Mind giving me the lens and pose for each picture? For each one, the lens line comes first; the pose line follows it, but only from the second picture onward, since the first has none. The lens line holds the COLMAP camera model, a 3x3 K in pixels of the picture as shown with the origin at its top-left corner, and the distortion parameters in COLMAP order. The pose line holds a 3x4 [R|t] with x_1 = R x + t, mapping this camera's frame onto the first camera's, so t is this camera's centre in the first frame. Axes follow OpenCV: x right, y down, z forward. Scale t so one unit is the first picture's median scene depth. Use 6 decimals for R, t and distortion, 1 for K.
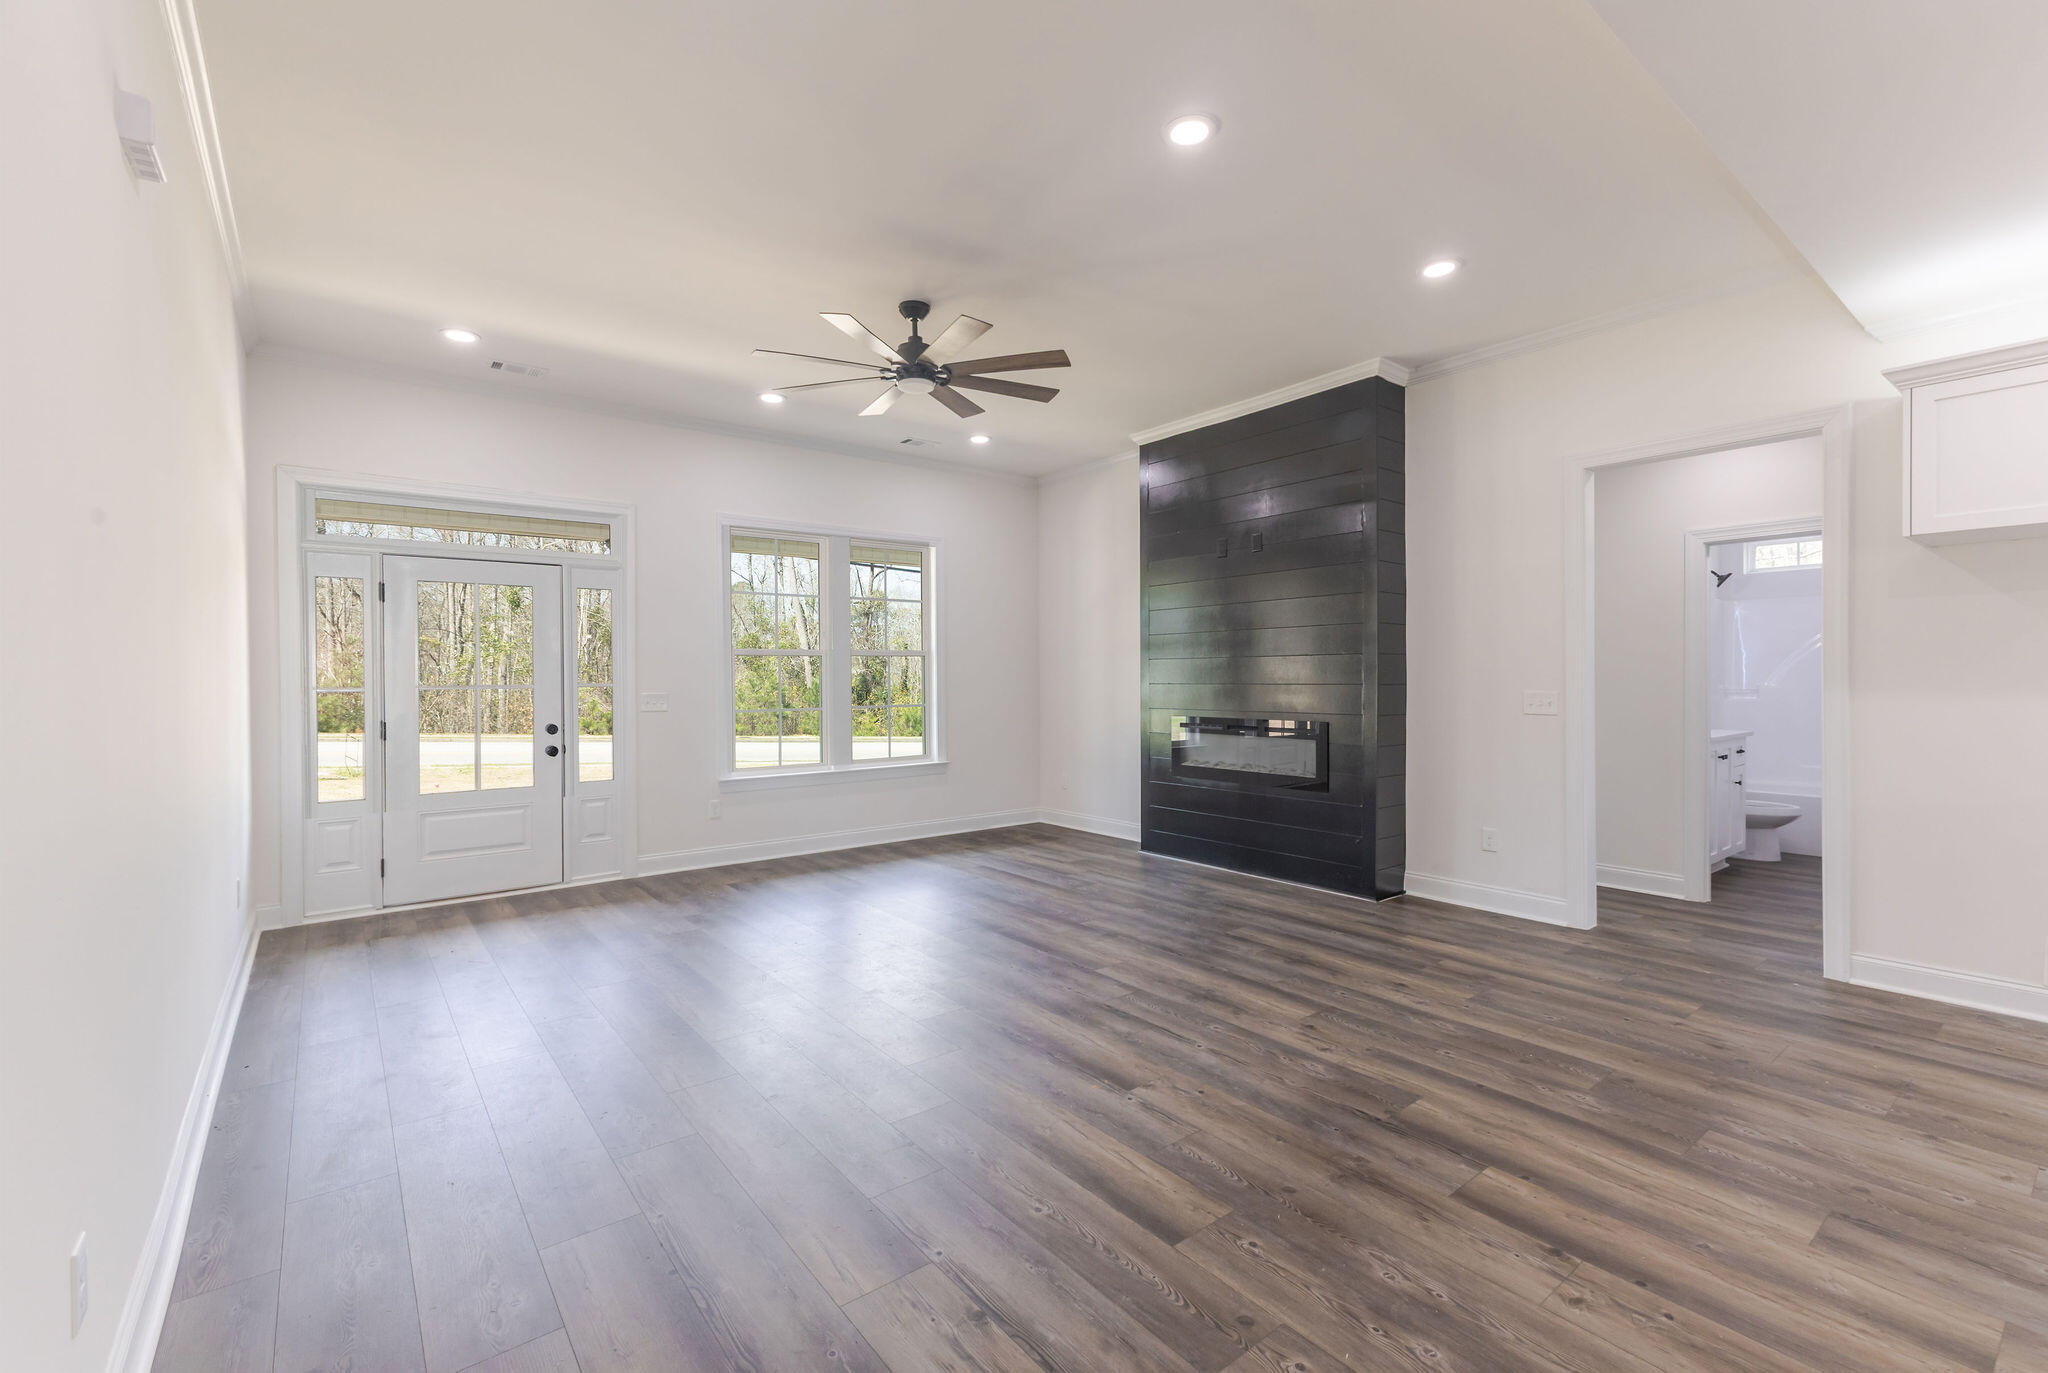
lens RADIAL K [[885.2, 0, 1032.3], [0, 885.2, 677.8], [0, 0, 1]] dist [0.017308, -0.004525]
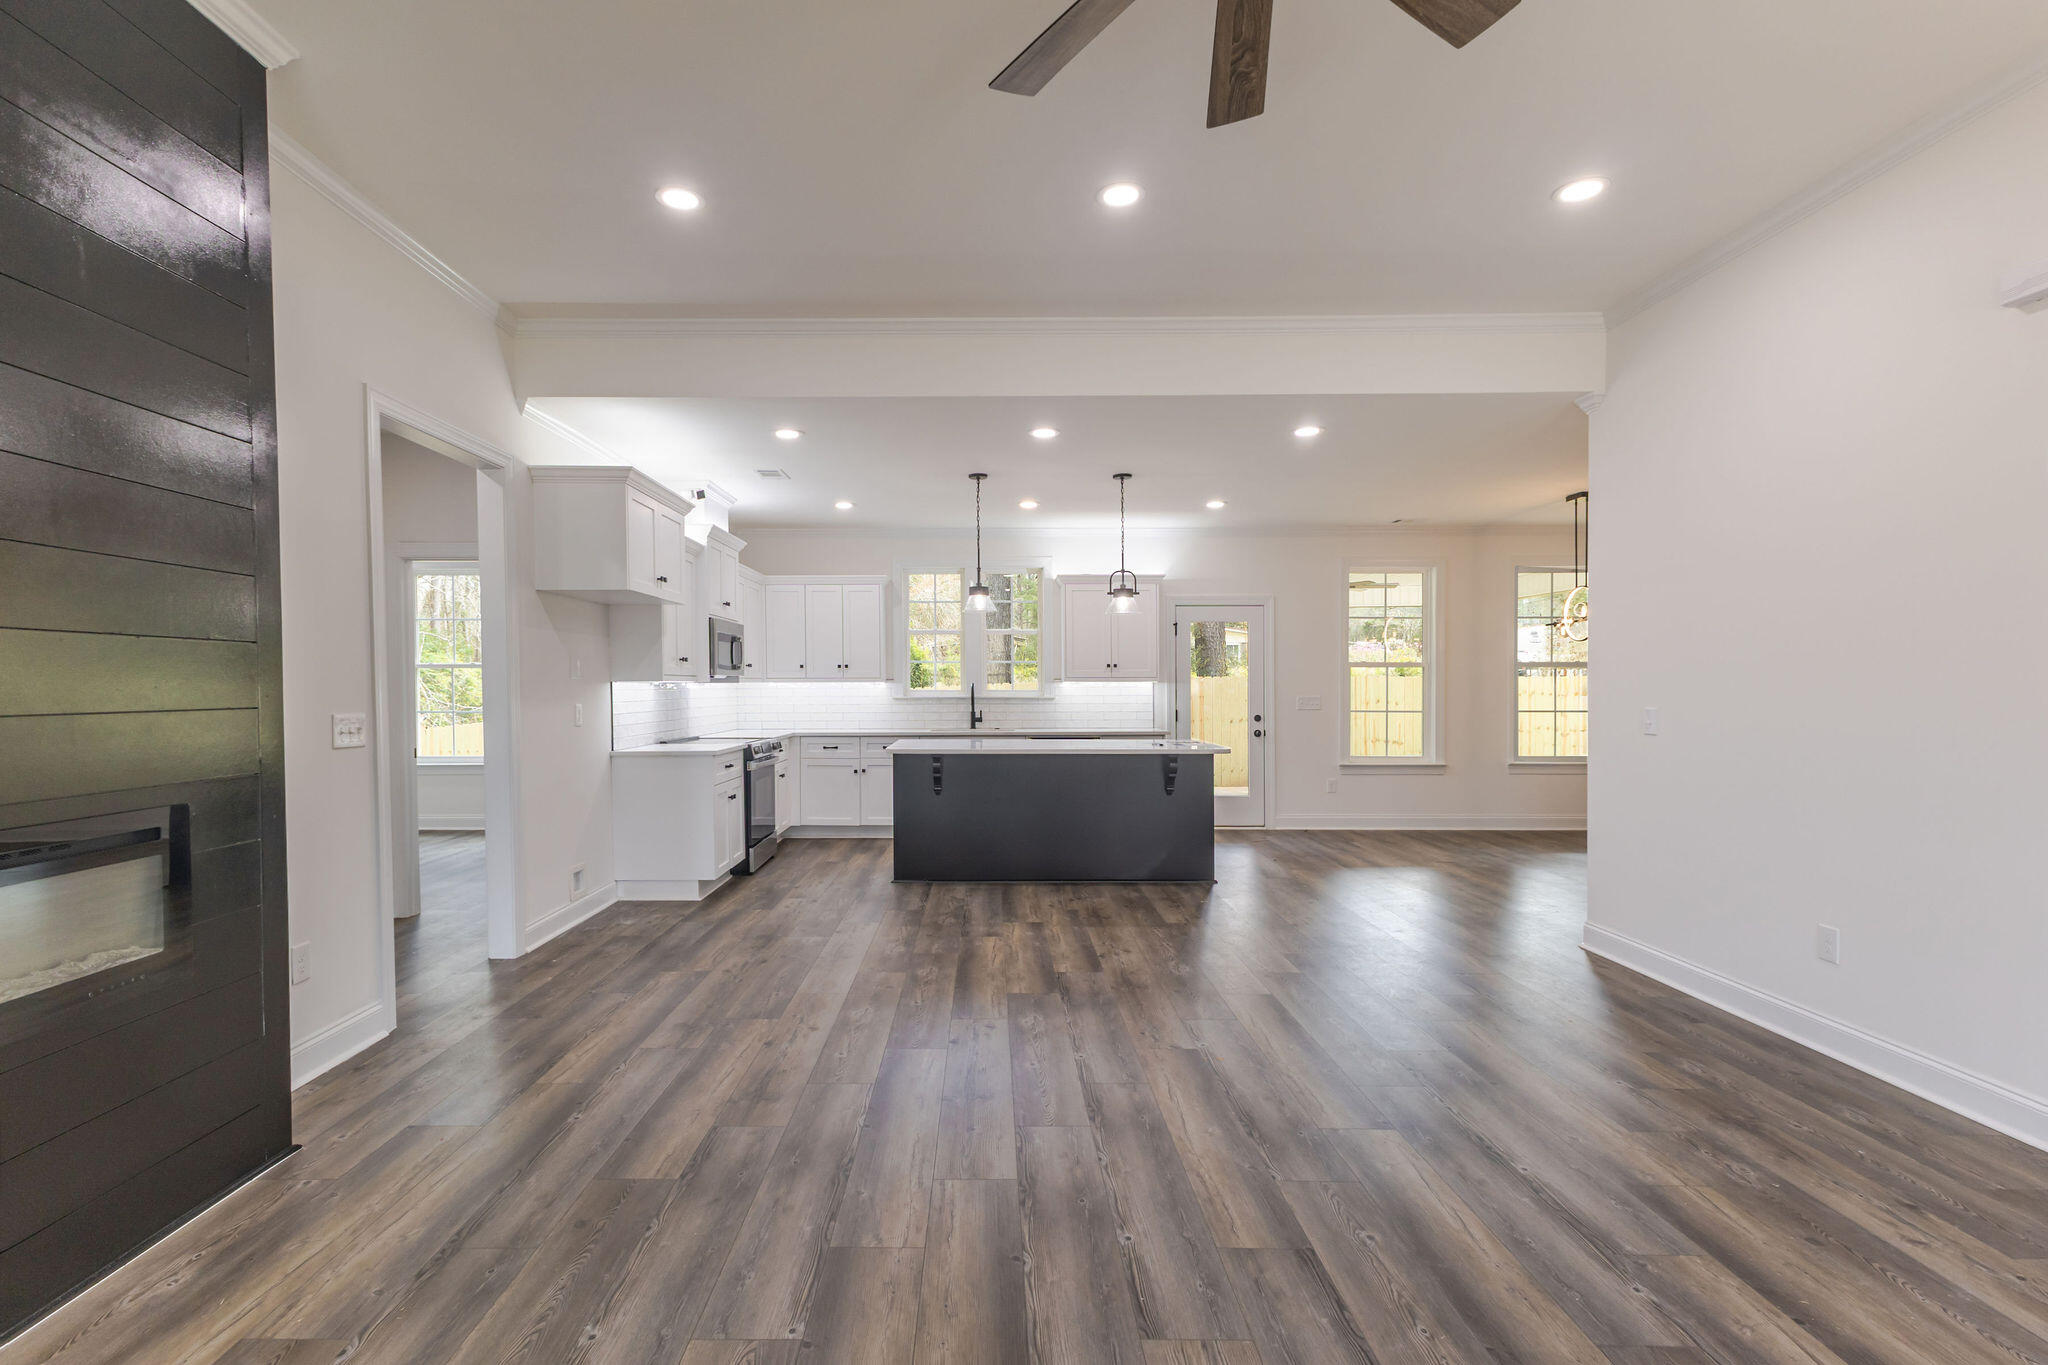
lens RADIAL K [[939.3, 0, 983.5], [0, 939.3, 703.5], [0, 0, 1]] dist [-0.009433, -0.000220]
pose [[-0.783259, -0.004276, 0.621681, -0.258286], [0.007542, 0.999837, 0.016379, -0.001805], [-0.621650, 0.017518, -0.783099, 1.276086]]
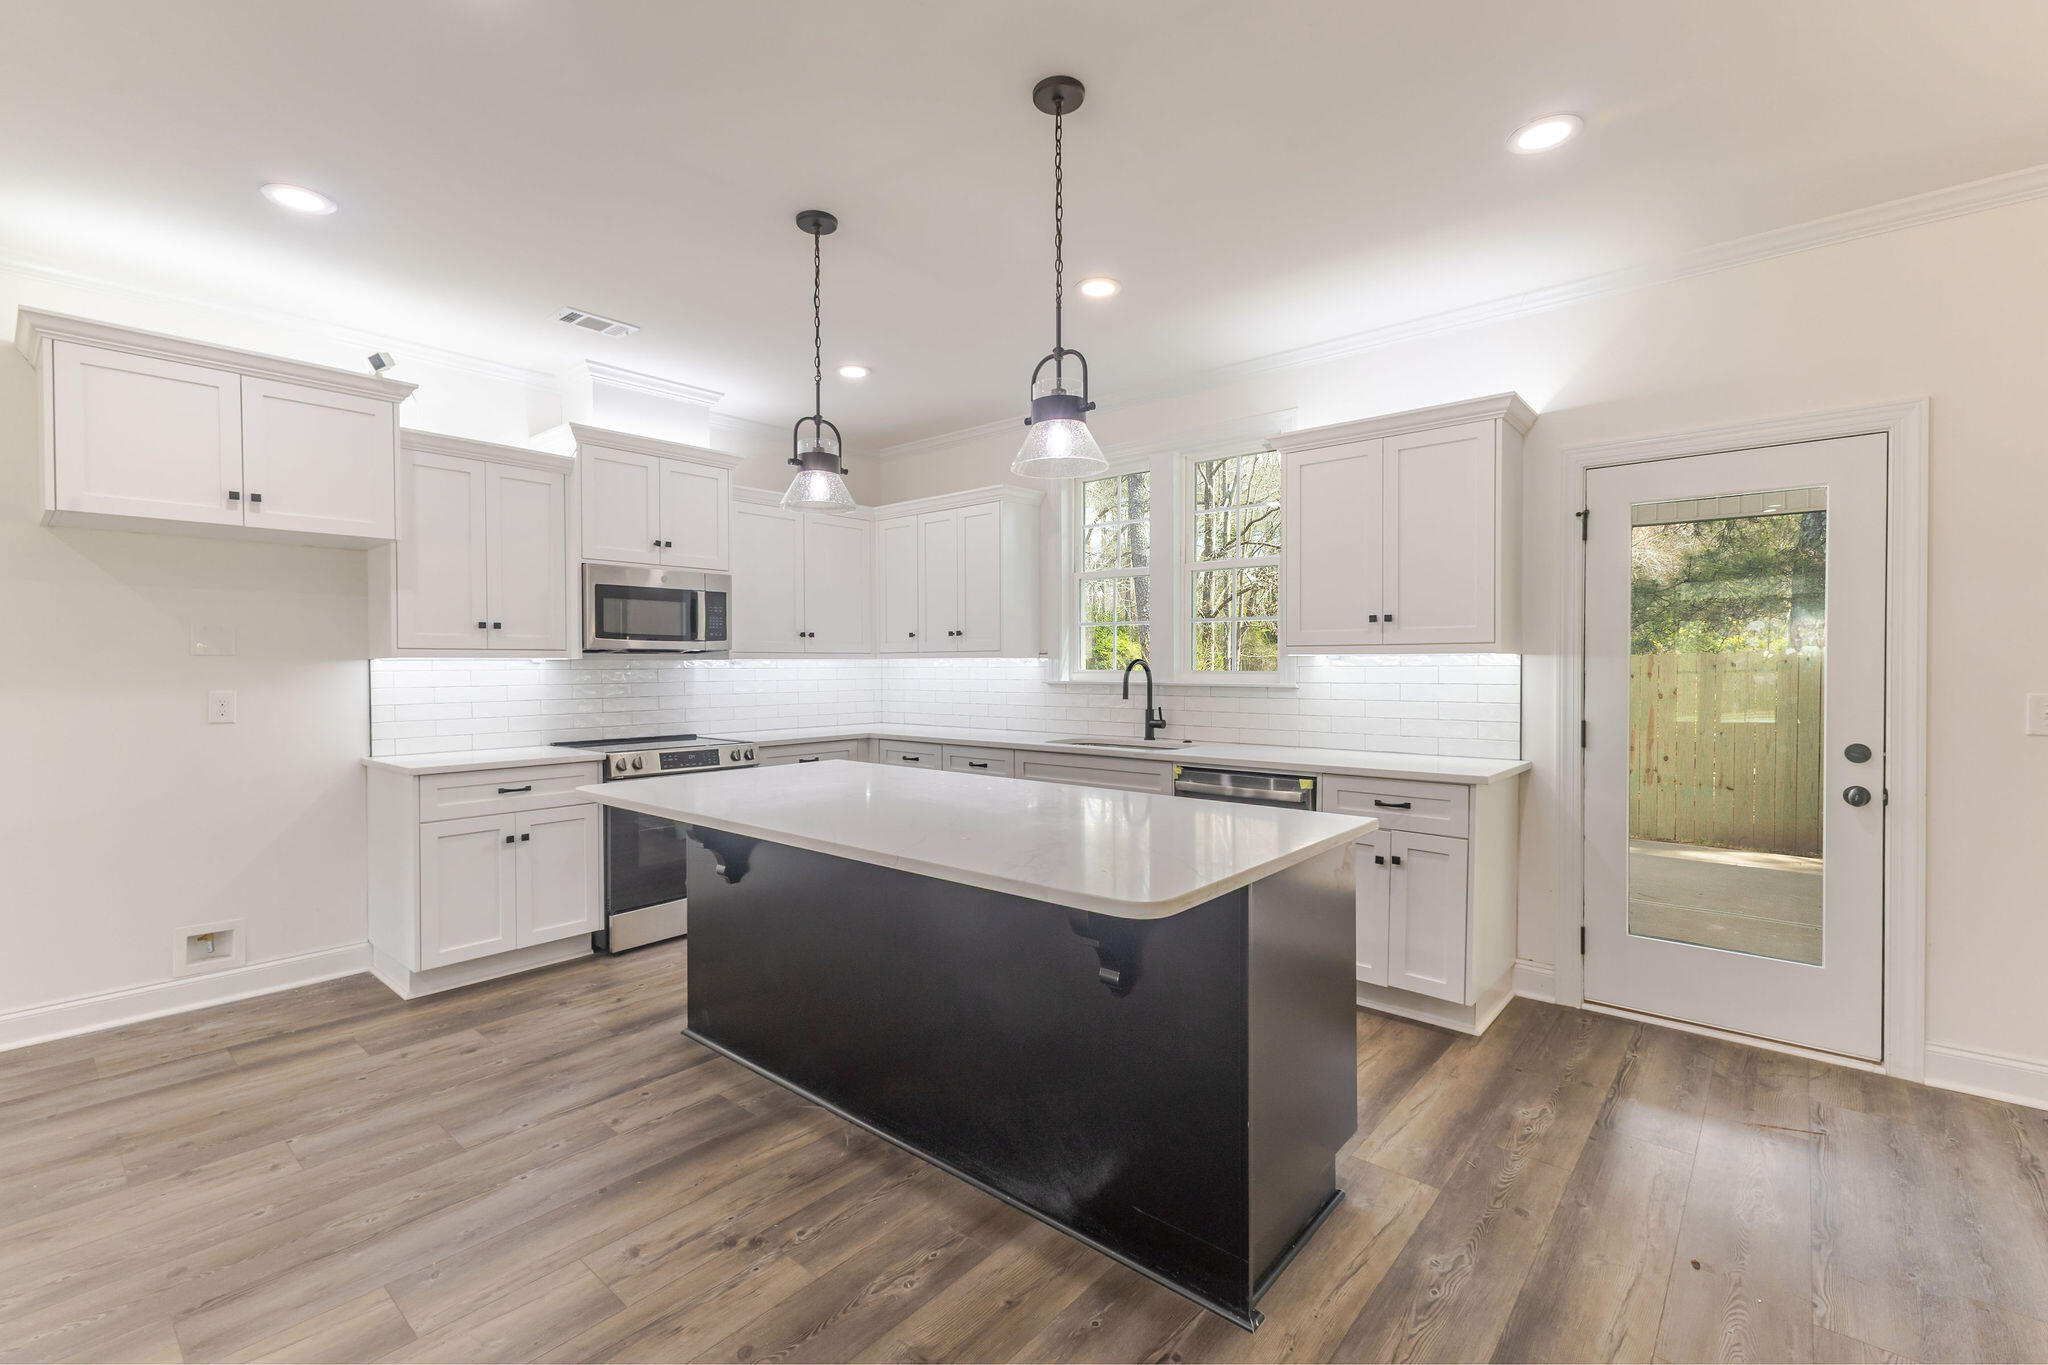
lens RADIAL K [[885.2, 0, 1012.7], [0, 885.2, 675.4], [0, 0, 1]] dist [0.017308, -0.004525]
pose [[-0.185754, -0.006047, 0.982578, -0.031201], [0.005664, 0.999958, 0.007224, -0.000860], [-0.982580, 0.006907, -0.185712, 0.180452]]
